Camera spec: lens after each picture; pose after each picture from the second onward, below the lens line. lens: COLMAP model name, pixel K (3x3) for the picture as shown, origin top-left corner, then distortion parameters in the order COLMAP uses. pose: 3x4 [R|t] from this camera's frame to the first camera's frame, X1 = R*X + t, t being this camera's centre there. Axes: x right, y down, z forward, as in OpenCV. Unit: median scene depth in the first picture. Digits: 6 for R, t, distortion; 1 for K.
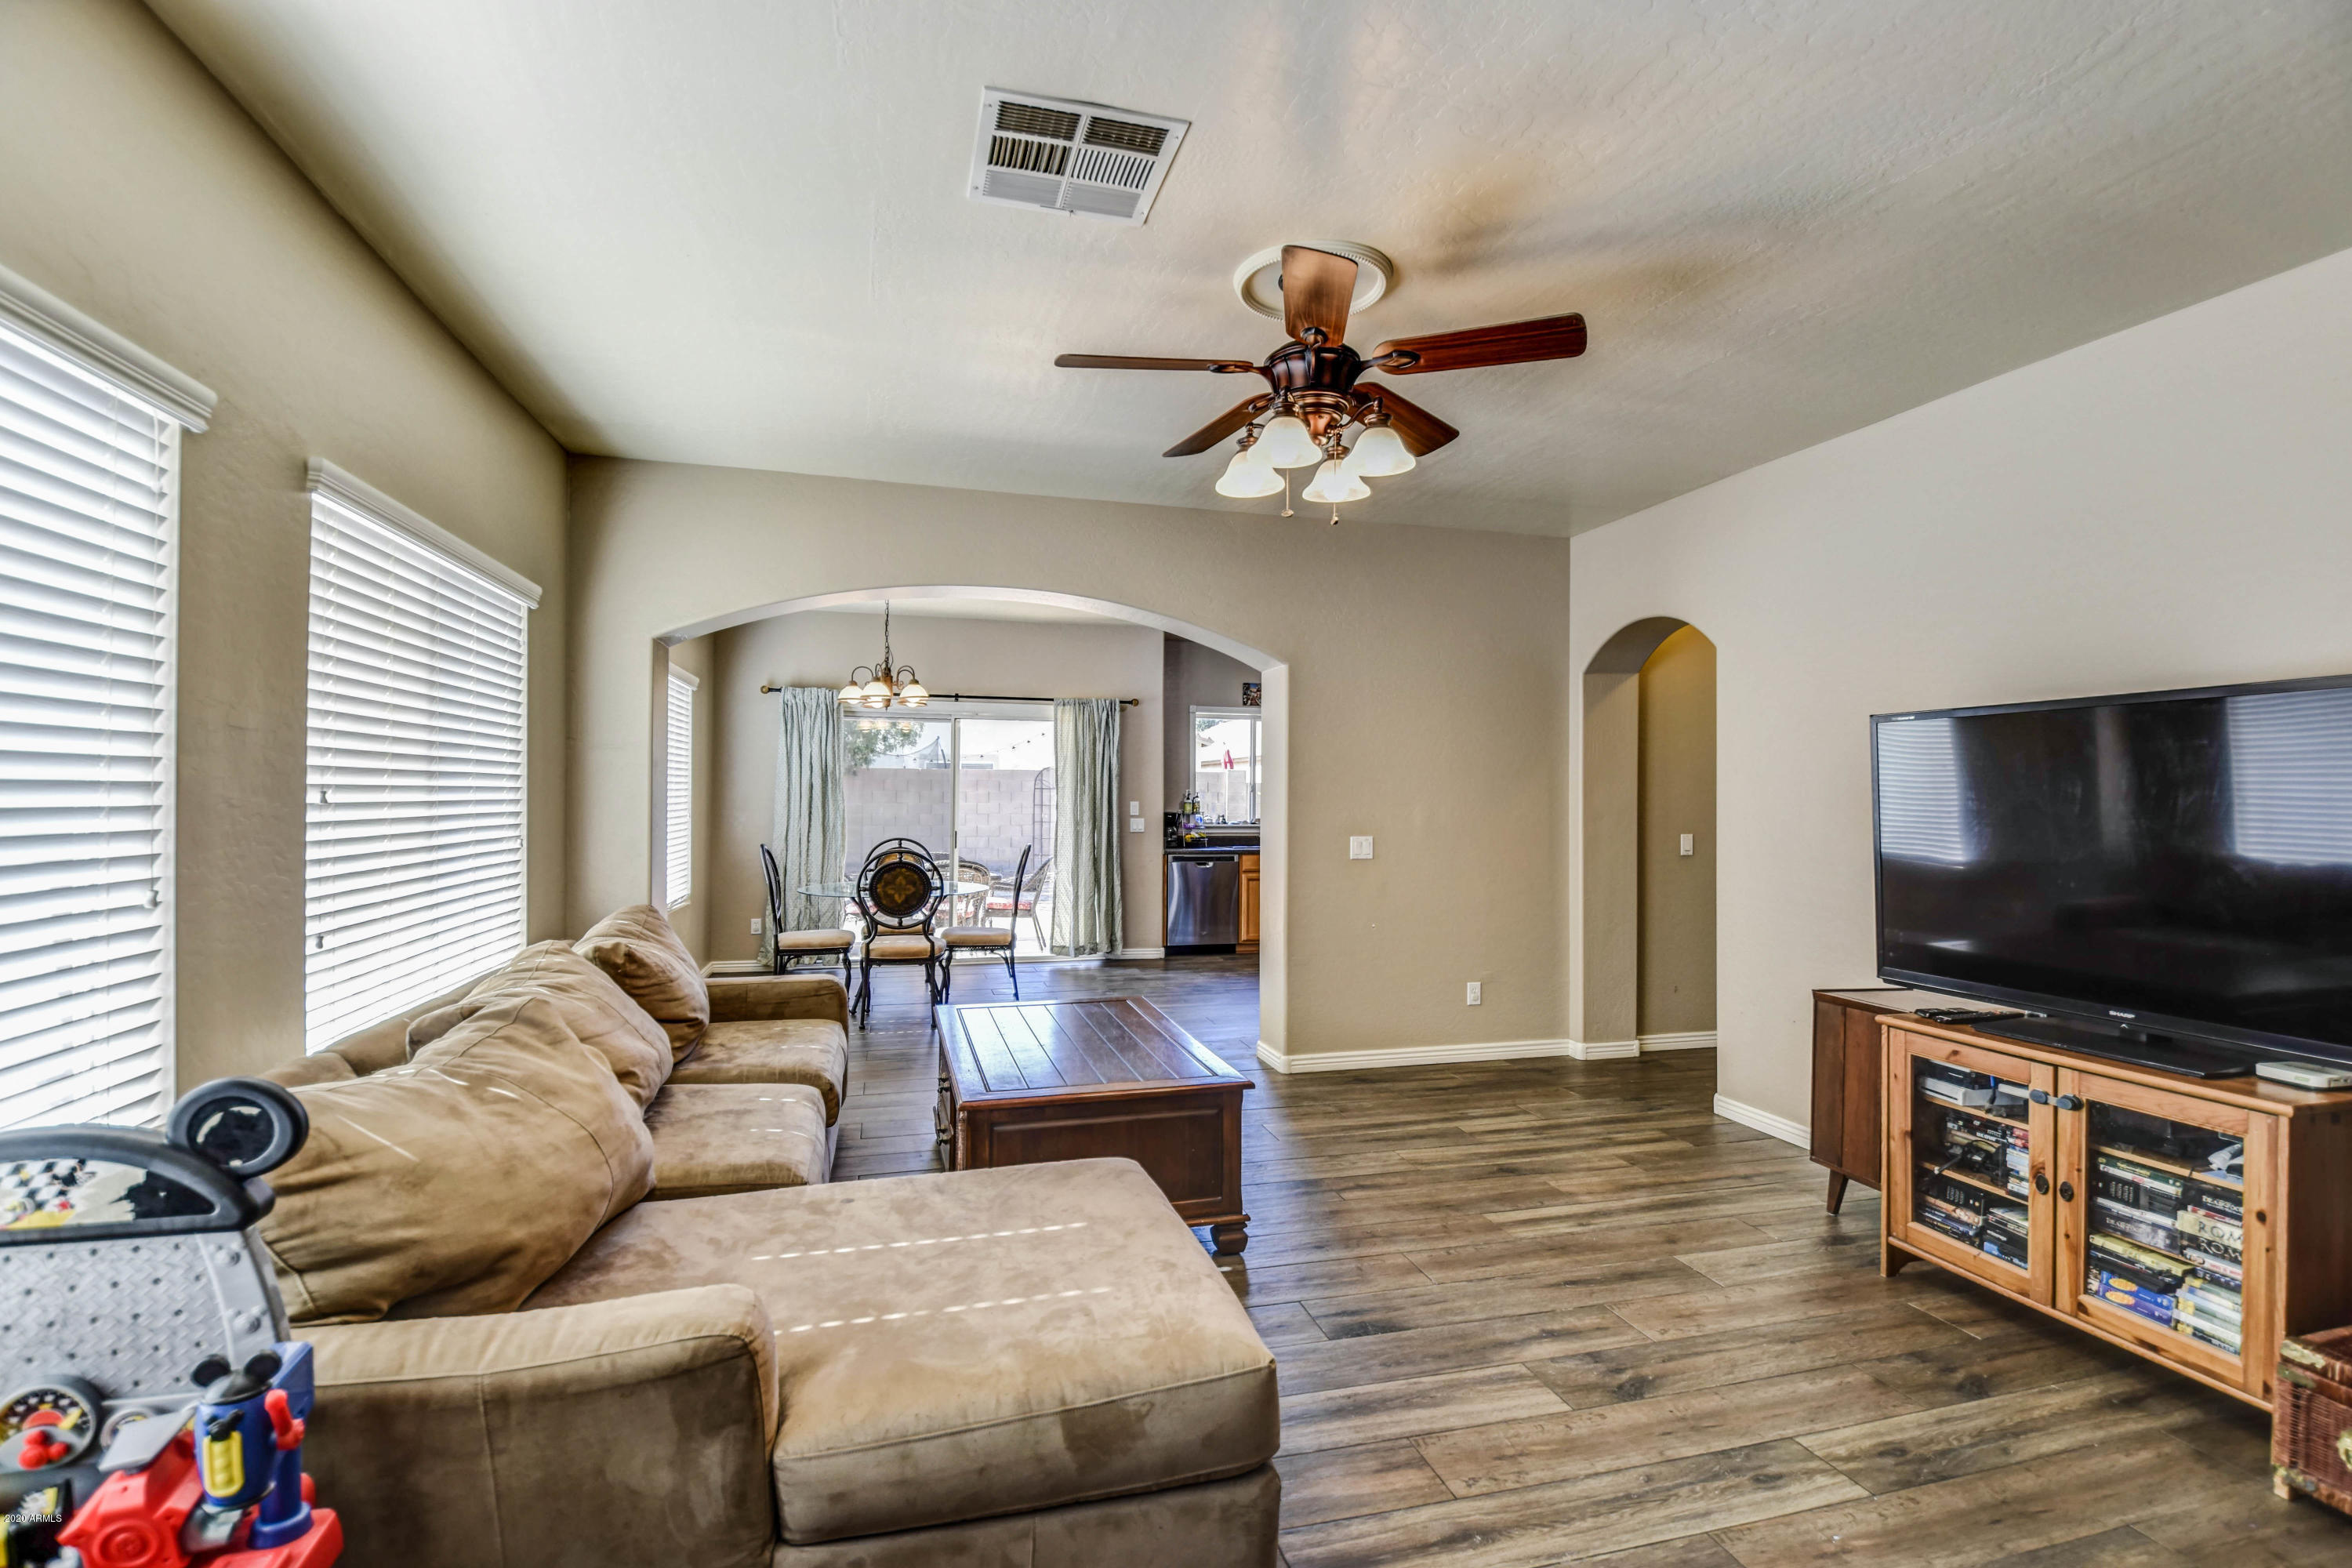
lens RADIAL K [[1001.8, 0, 1326.4], [0, 1001.8, 781.9], [0, 0, 1]] dist [-0.032127, 0.000020]
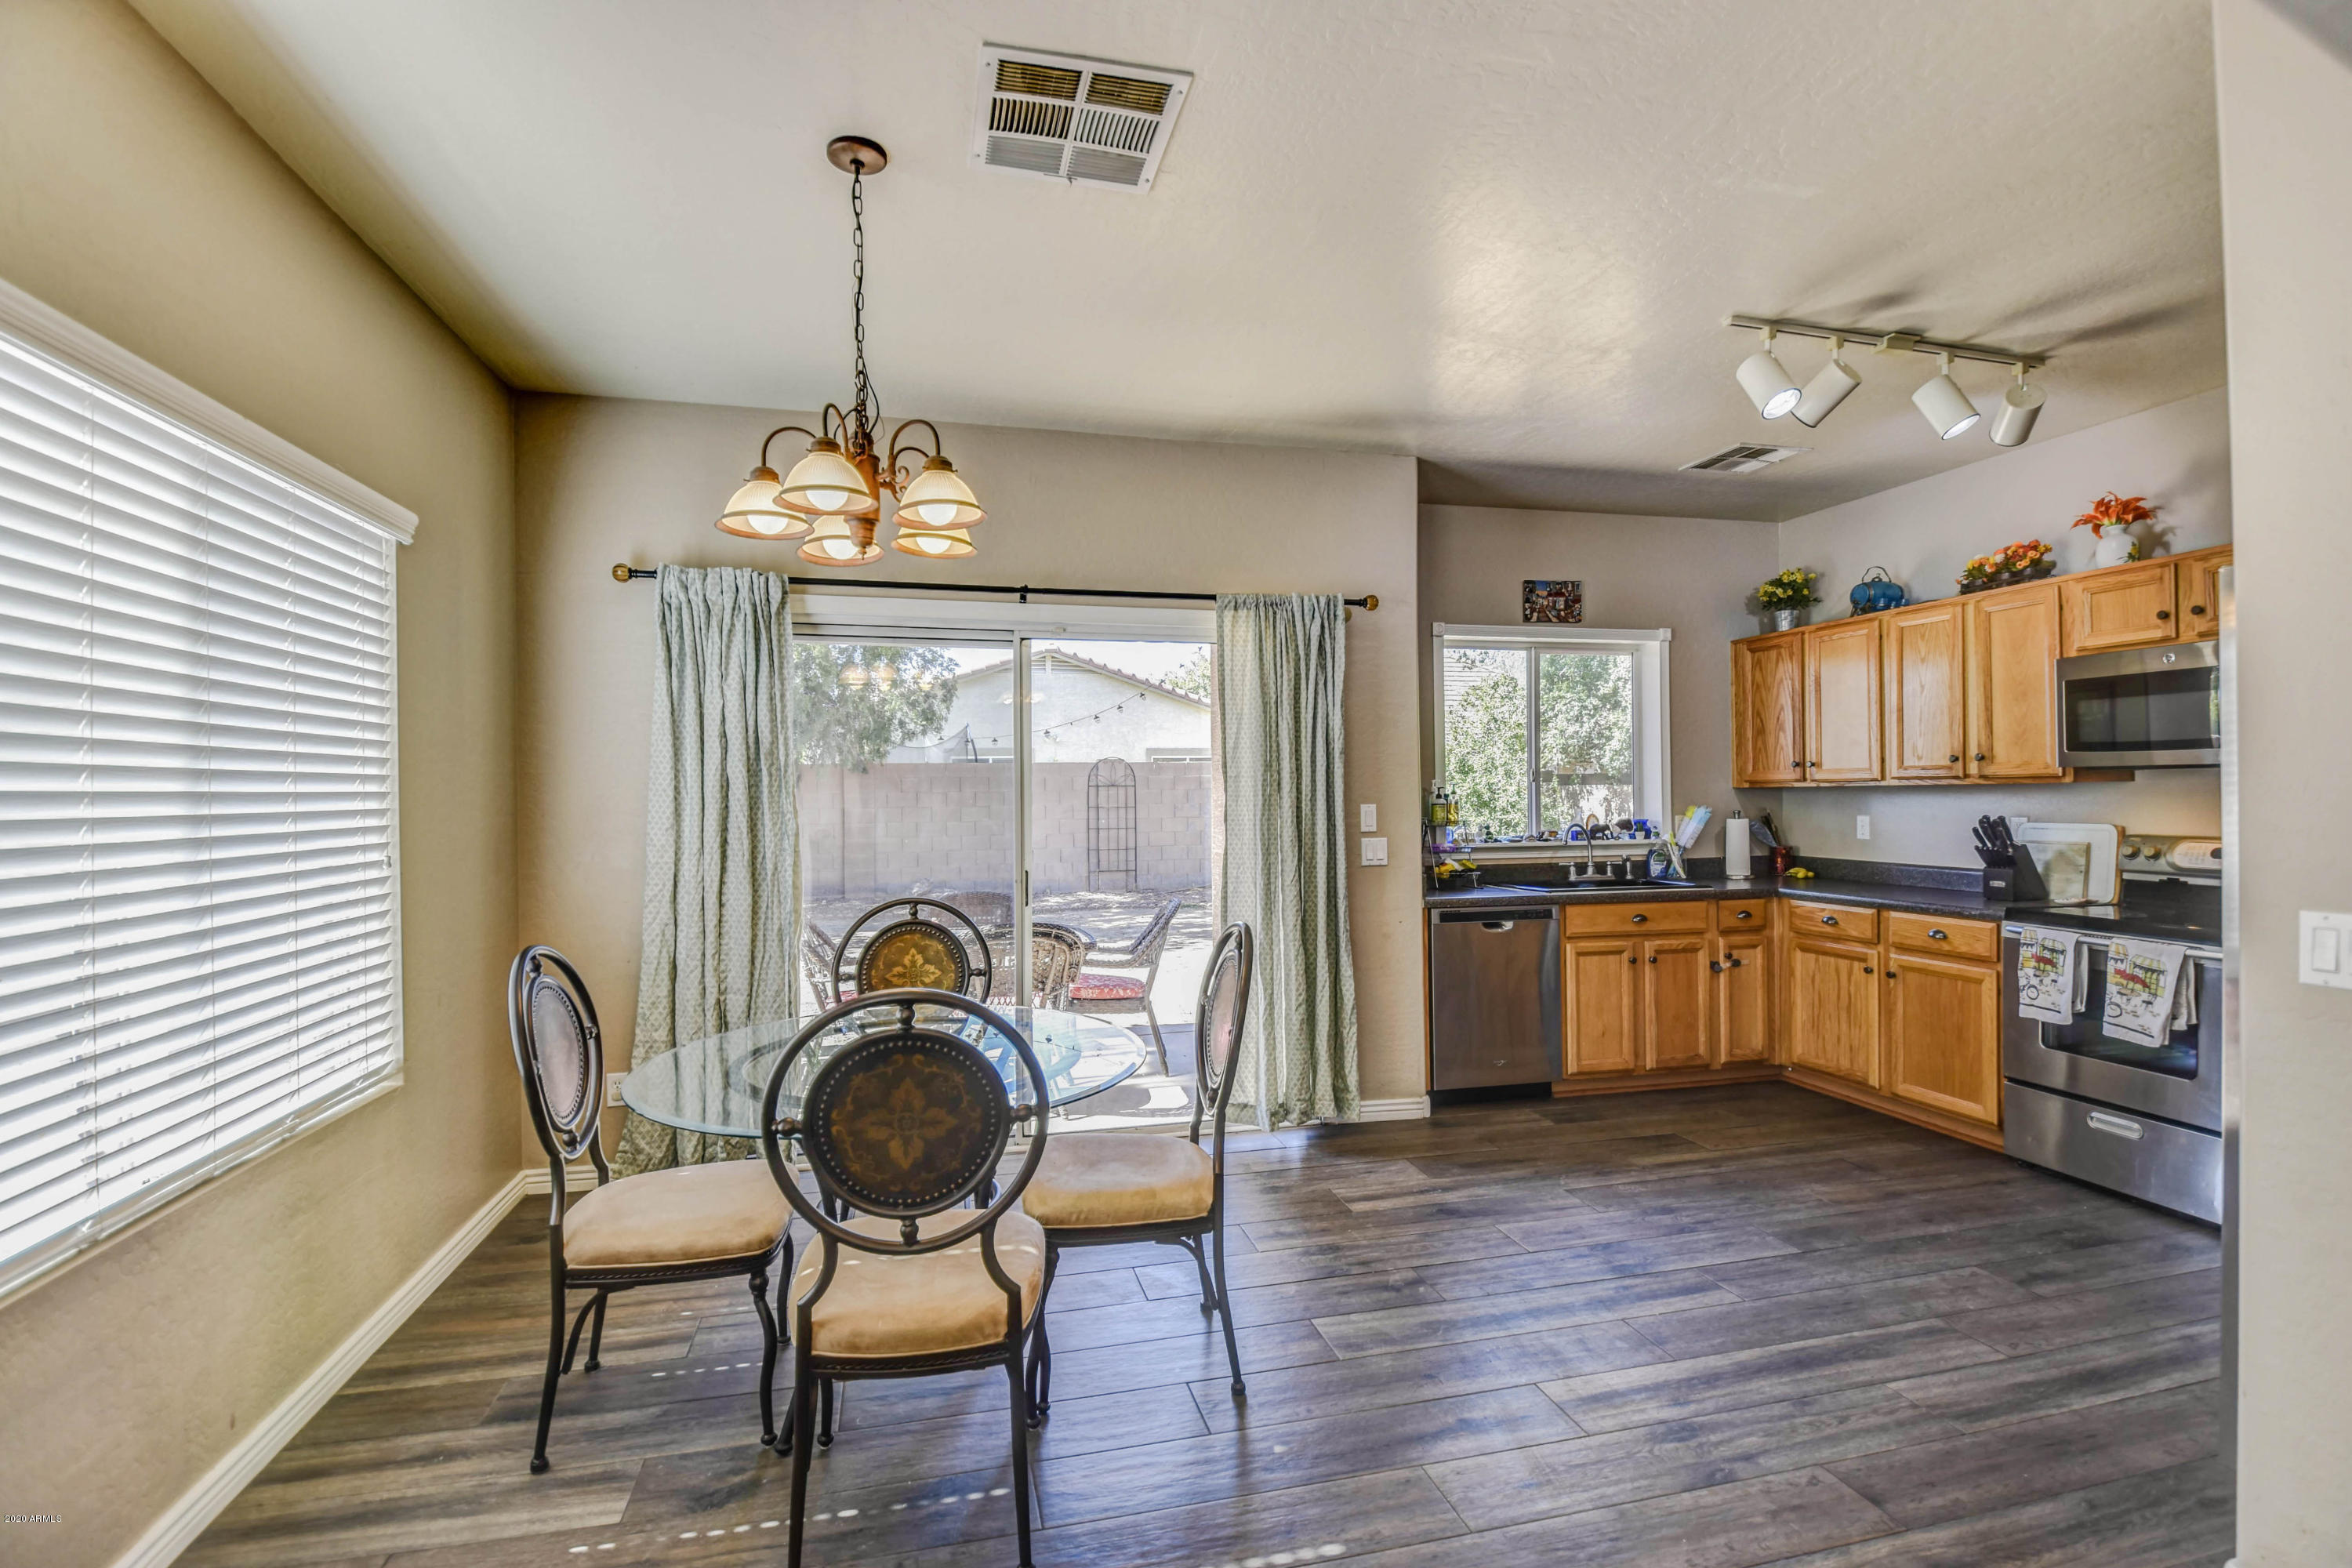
lens RADIAL K [[1033.0, 0, 1201.7], [0, 1033.0, 795.9], [0, 0, 1]] dist [0.020417, -0.030648]
pose [[0.990149, -0.015524, -0.139155, -0.399001], [0.018036, 0.999696, 0.016805, 0.010782], [0.138852, -0.019149, 0.990128, 0.948574]]
